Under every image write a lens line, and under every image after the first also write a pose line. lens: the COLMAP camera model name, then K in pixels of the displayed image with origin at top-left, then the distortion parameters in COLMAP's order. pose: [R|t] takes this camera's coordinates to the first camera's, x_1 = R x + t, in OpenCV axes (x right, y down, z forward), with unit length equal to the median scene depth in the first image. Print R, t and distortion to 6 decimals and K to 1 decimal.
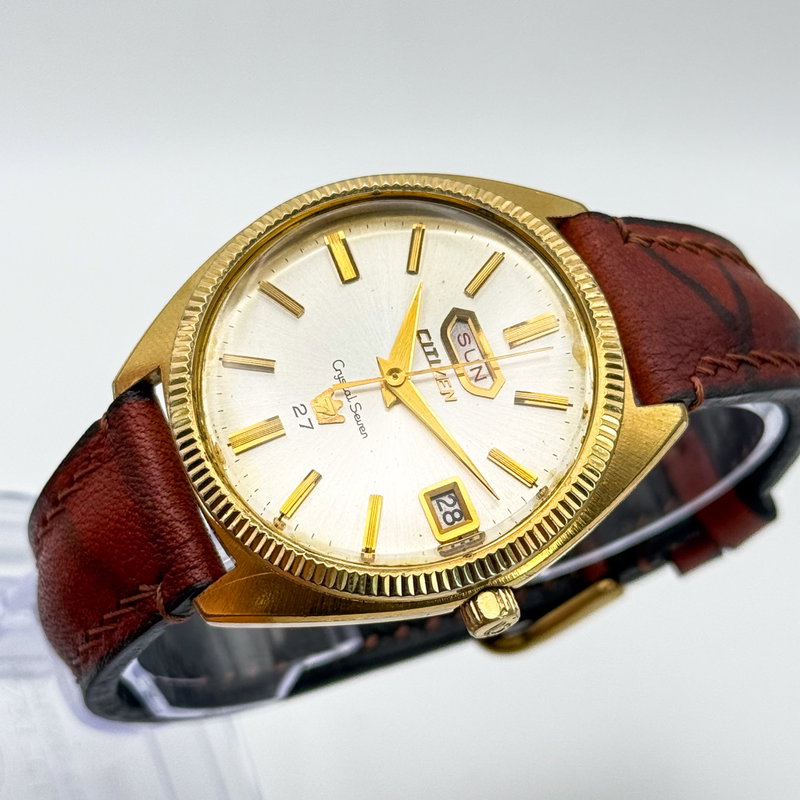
lens RADIAL K [[2261.8, 0, 400.0], [0, 2261.8, 400.0], [0, 0, 1]] dist [-0.001973, 0.255853]
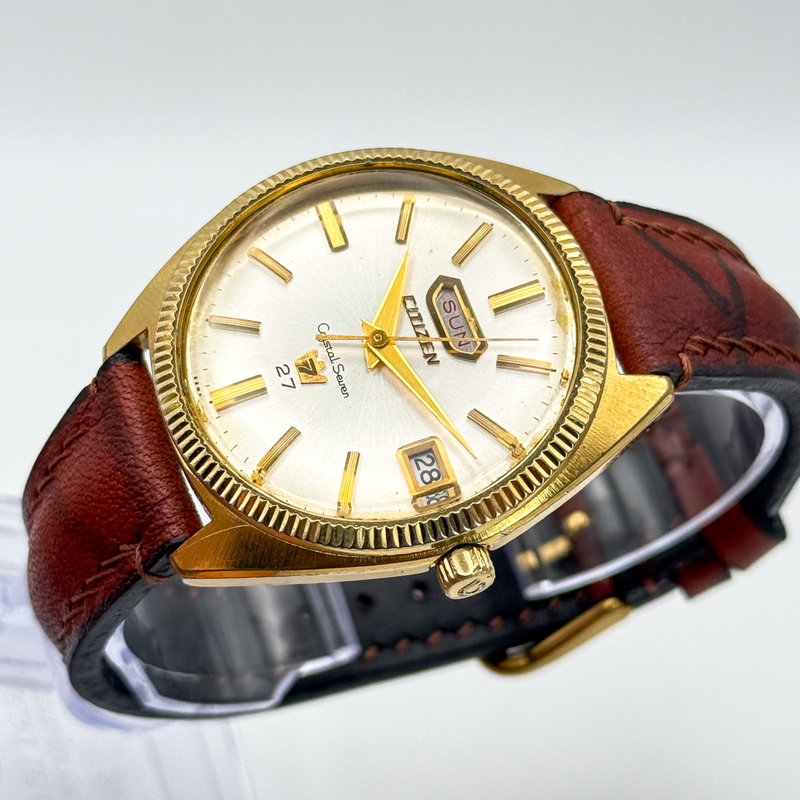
lens RADIAL K [[2261.8, 0, 400.0], [0, 2261.8, 400.0], [0, 0, 1]] dist [-0.001973, 0.255853]
pose [[0.998545, 0.021815, -0.049319, 0.056057], [-0.026278, 0.995437, -0.091732, 0.105756], [0.047093, 0.092894, 0.994562, 0.005470]]
